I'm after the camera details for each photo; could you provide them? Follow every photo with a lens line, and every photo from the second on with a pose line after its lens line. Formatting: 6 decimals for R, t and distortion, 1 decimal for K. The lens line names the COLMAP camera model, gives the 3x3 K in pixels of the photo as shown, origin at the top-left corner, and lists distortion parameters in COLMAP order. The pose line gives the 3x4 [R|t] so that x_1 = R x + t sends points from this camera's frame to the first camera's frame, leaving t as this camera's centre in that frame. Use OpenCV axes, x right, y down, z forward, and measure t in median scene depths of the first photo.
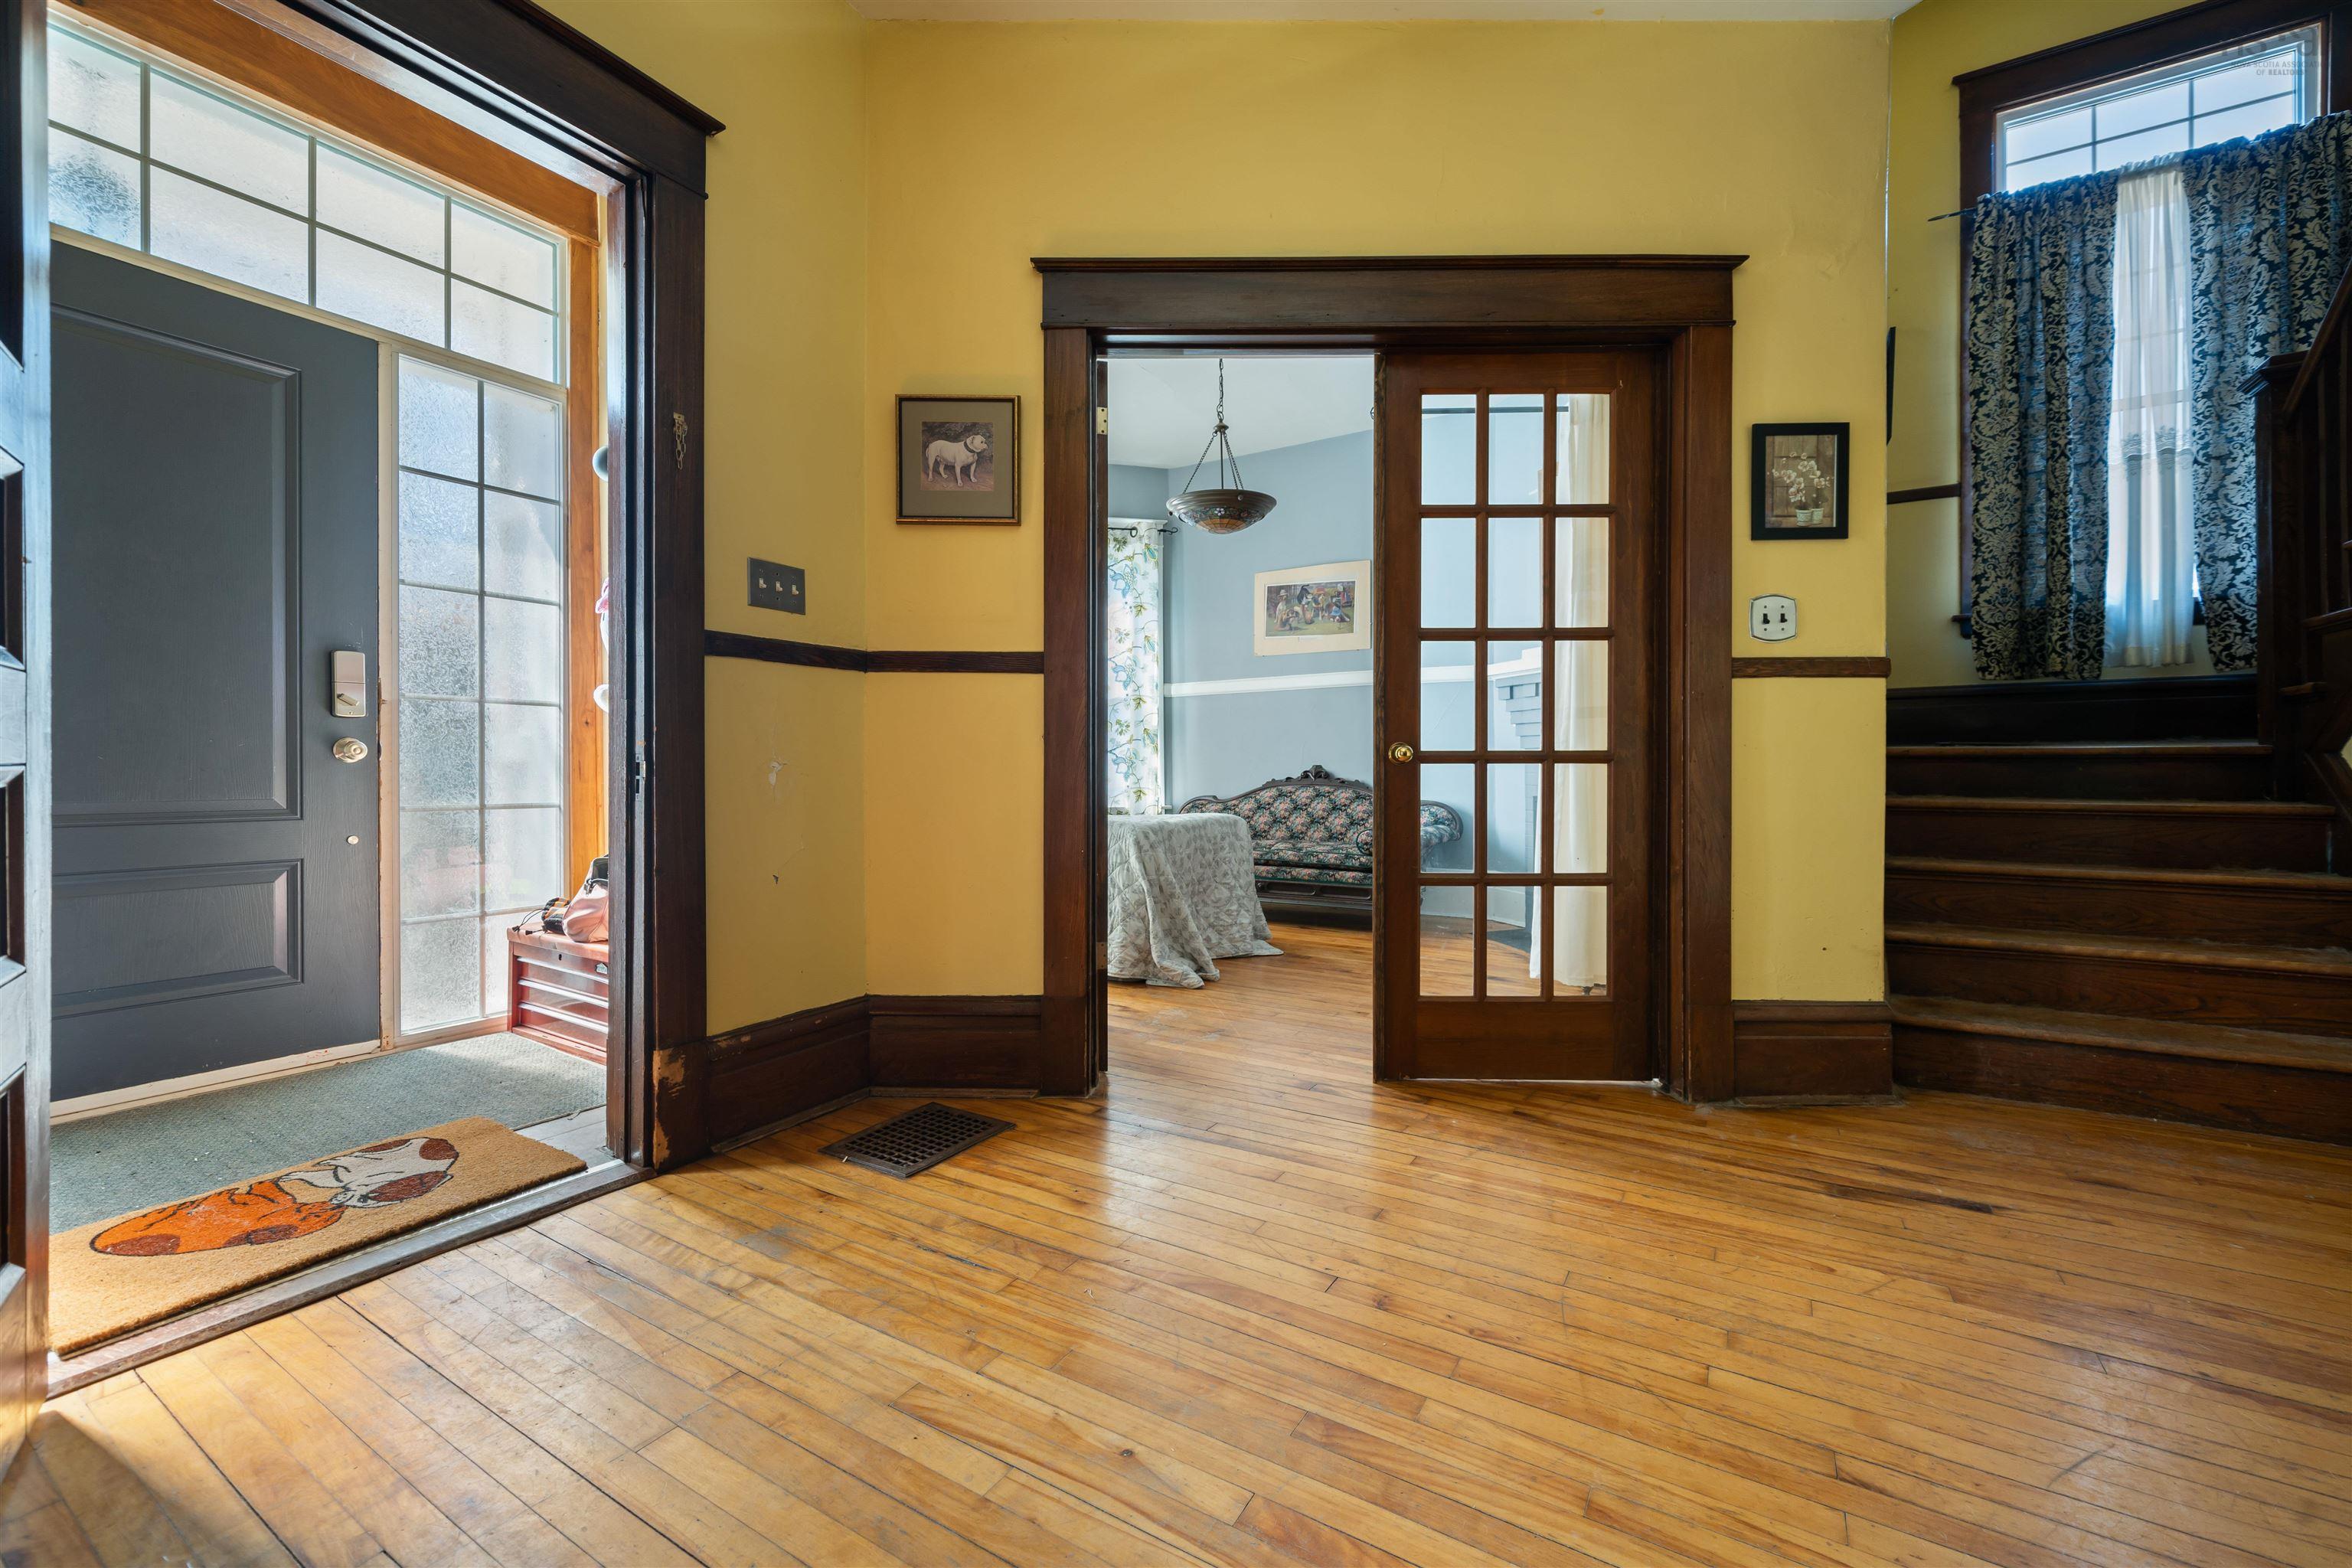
lens RADIAL K [[983.0, 0, 1179.0], [0, 983.0, 791.4], [0, 0, 1]] dist [-0.001476, -0.000100]
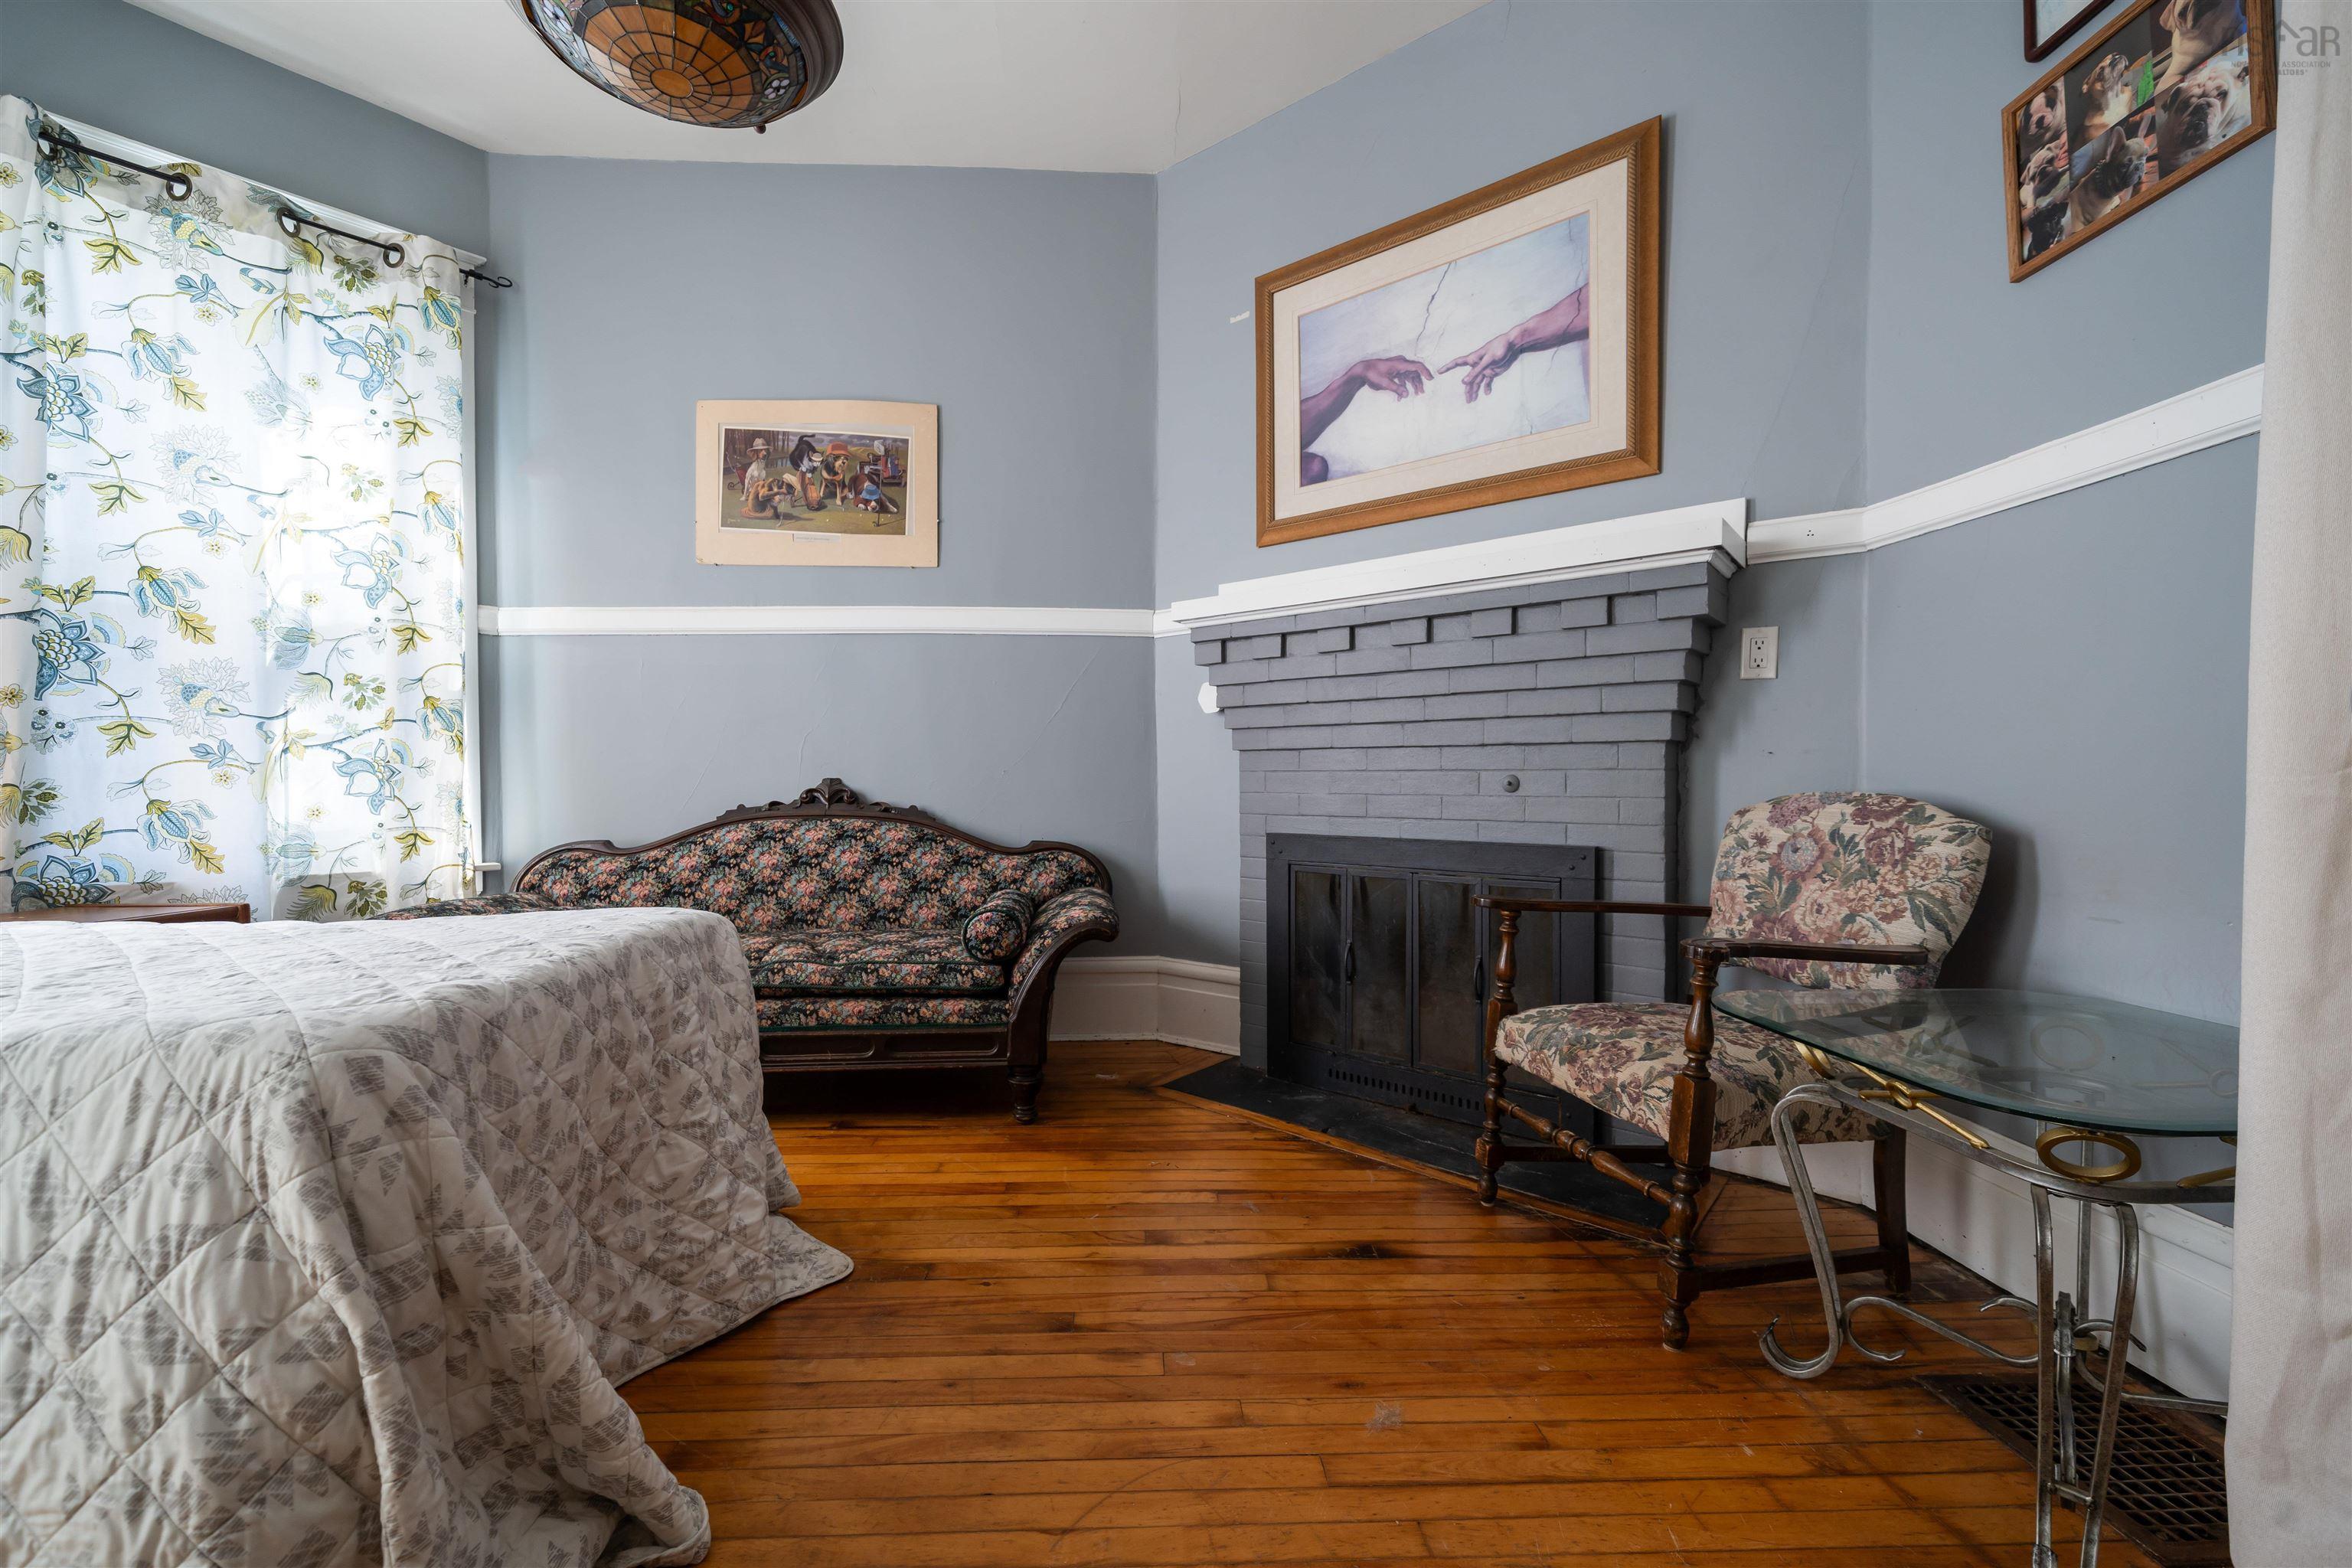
lens RADIAL K [[983.0, 0, 1179.0], [0, 983.0, 791.4], [0, 0, 1]] dist [-0.001476, -0.000100]
pose [[0.827247, -0.004705, 0.561819, -0.002811], [0.013106, 0.999854, -0.010924, -0.011541], [-0.561686, 0.016400, 0.827188, 0.459501]]
